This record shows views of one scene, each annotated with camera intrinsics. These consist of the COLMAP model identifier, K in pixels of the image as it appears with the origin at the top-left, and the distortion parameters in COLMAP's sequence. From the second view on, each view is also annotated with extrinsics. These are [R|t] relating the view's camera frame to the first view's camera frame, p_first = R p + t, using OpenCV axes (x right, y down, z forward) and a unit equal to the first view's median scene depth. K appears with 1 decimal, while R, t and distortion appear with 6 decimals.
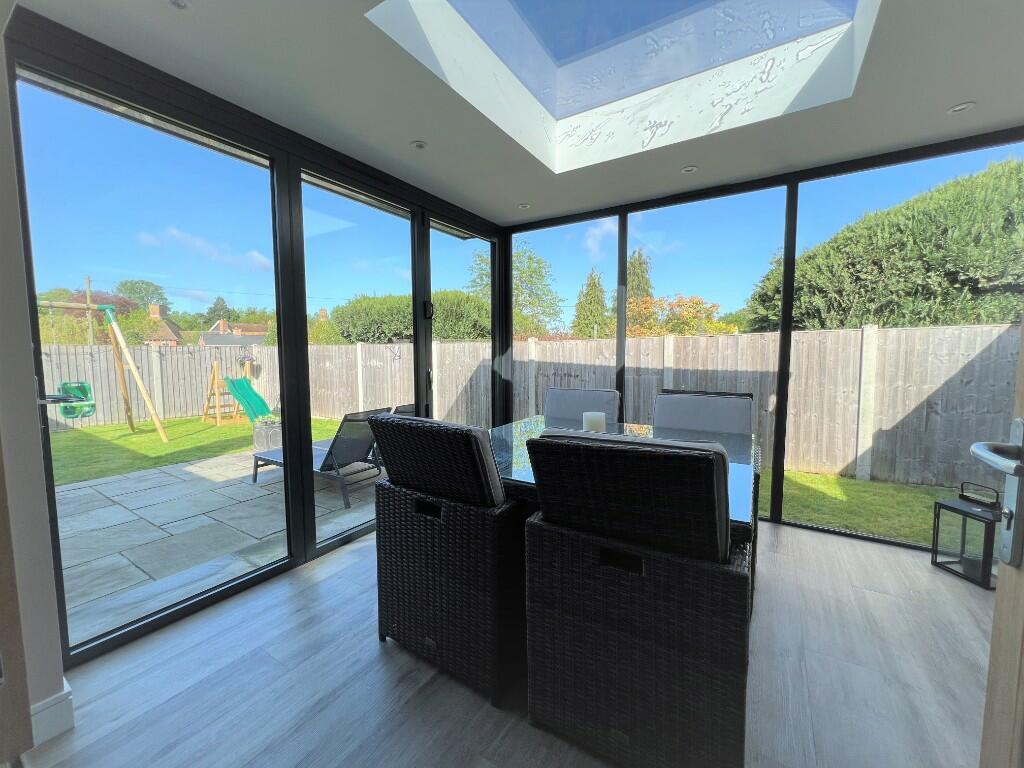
lens RADIAL K [[408.7, 0, 507.7], [0, 408.7, 384.2], [0, 0, 1]] dist [-0.003963, -0.000031]
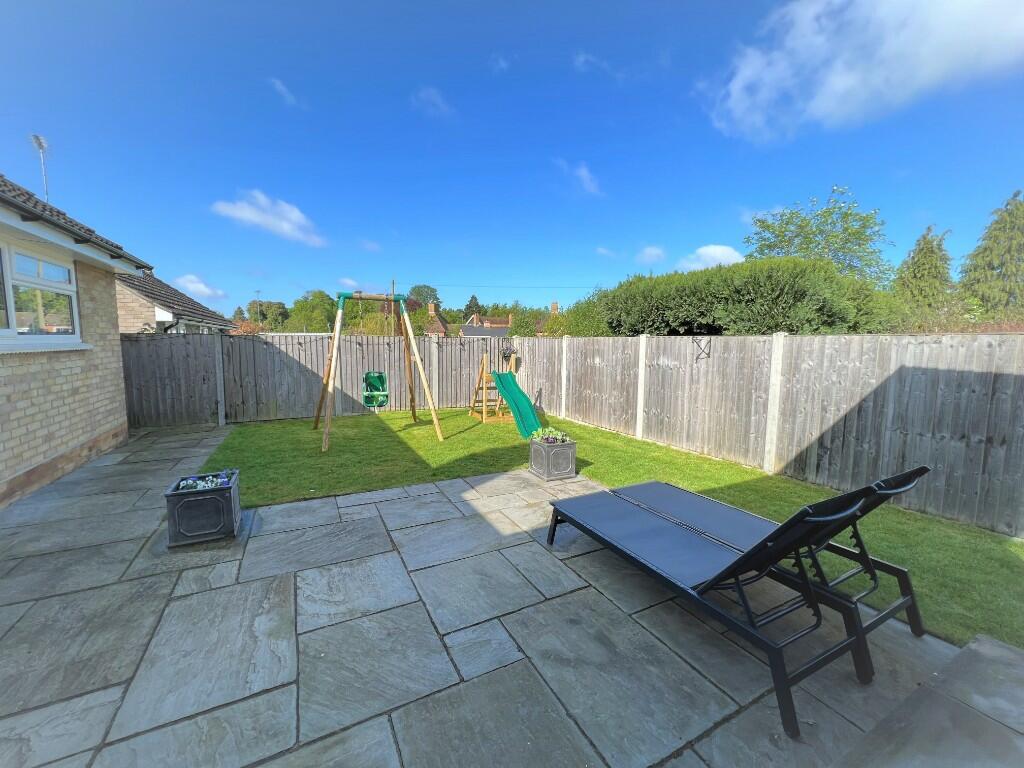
lens RADIAL K [[408.7, 0, 508.8], [0, 408.7, 381.8], [0, 0, 1]] dist [-0.003963, -0.000031]
pose [[0.866623, 0.059286, -0.495429, -0.194493], [-0.051395, 0.998241, 0.029555, -0.022124], [0.496309, -0.000150, 0.868146, 0.206398]]
